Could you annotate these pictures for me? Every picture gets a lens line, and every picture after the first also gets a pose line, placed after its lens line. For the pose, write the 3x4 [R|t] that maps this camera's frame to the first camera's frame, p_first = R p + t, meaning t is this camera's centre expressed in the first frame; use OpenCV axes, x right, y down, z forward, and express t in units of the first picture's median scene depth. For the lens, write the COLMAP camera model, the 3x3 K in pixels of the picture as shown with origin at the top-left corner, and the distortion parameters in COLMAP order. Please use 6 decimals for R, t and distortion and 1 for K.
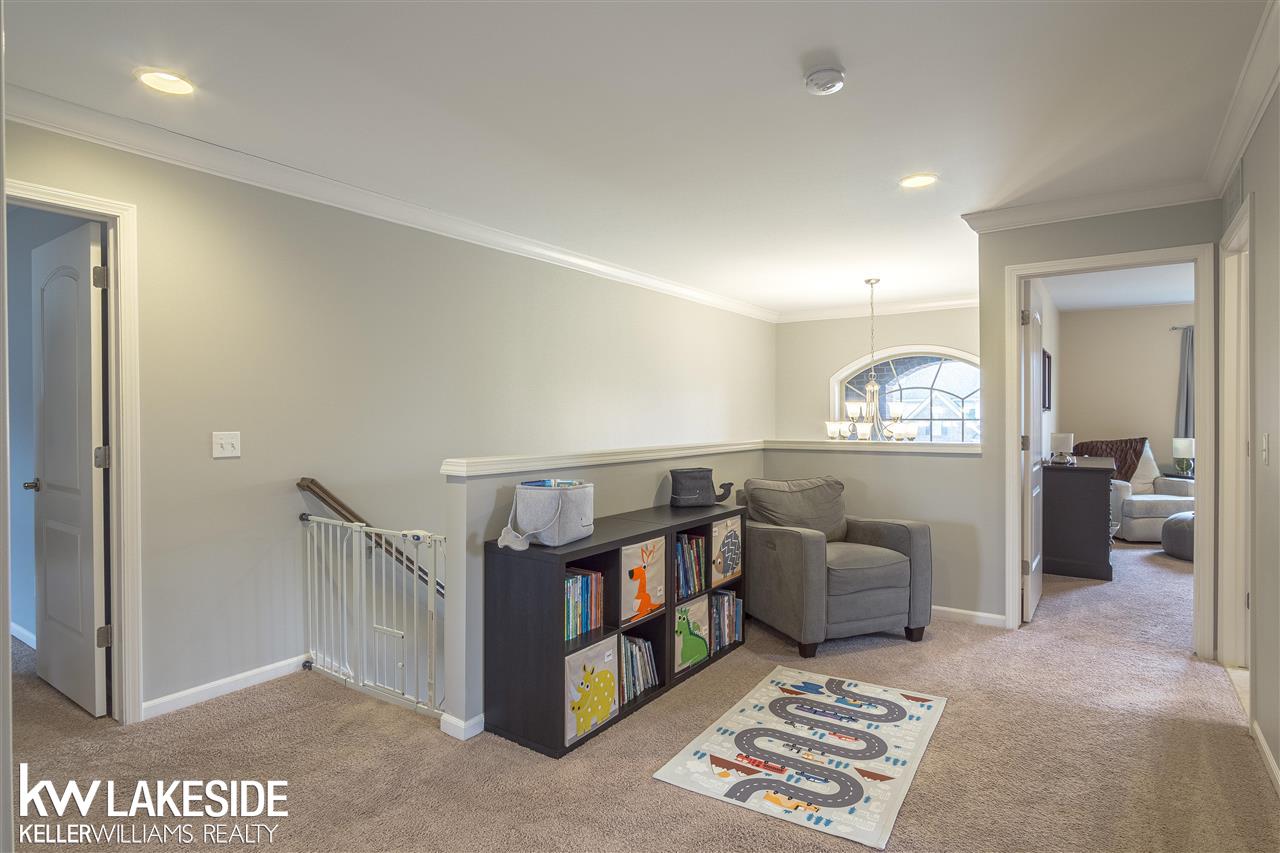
lens RADIAL K [[688.2, 0, 639.6], [0, 688.2, 426.5], [0, 0, 1]] dist [-0.008911, 0.001401]
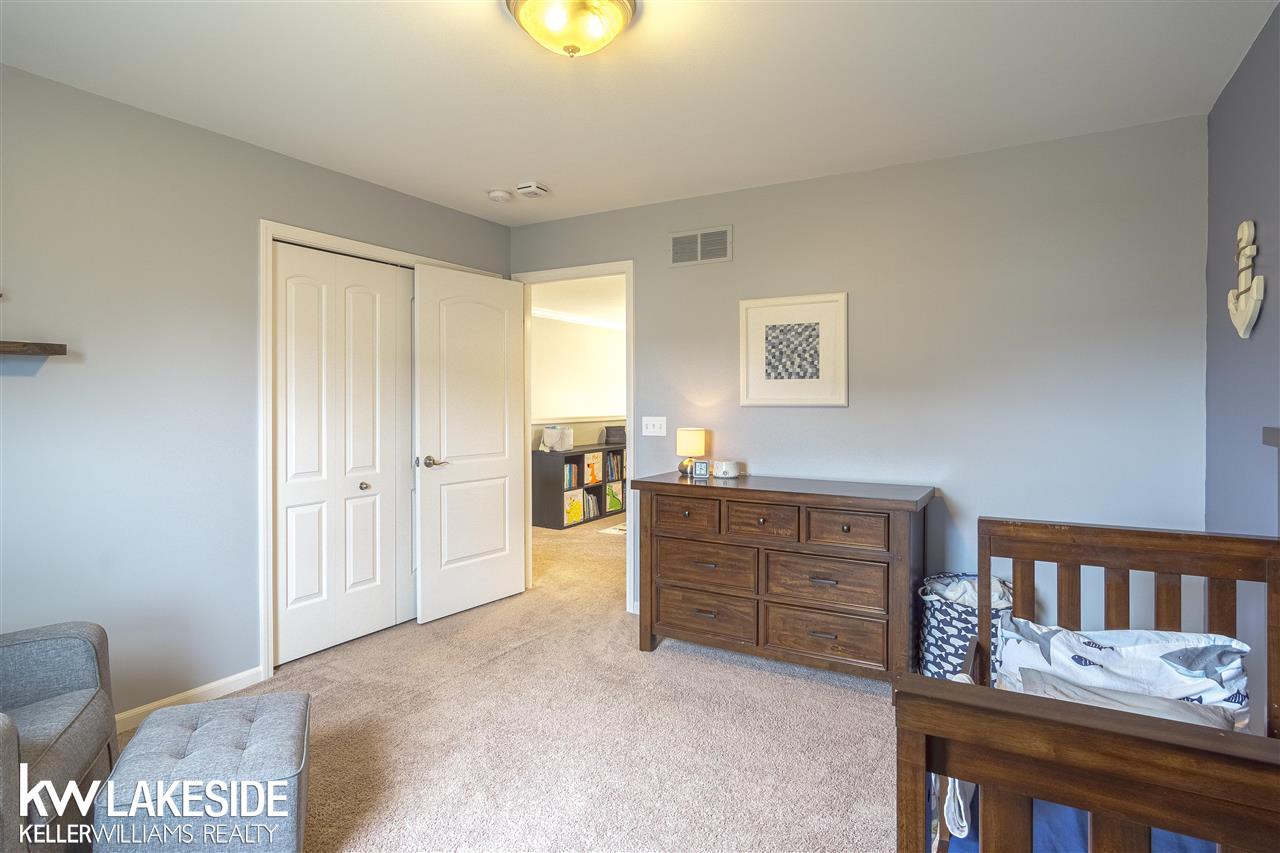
lens RADIAL K [[688.2, 0, 639.6], [0, 688.2, 426.5], [0, 0, 1]] dist [-0.008911, 0.001401]
pose [[0.996547, 0.003992, 0.082931, -0.033537], [-0.005979, 0.999701, 0.023728, 0.013902], [-0.082812, -0.024141, 0.996273, -1.424201]]
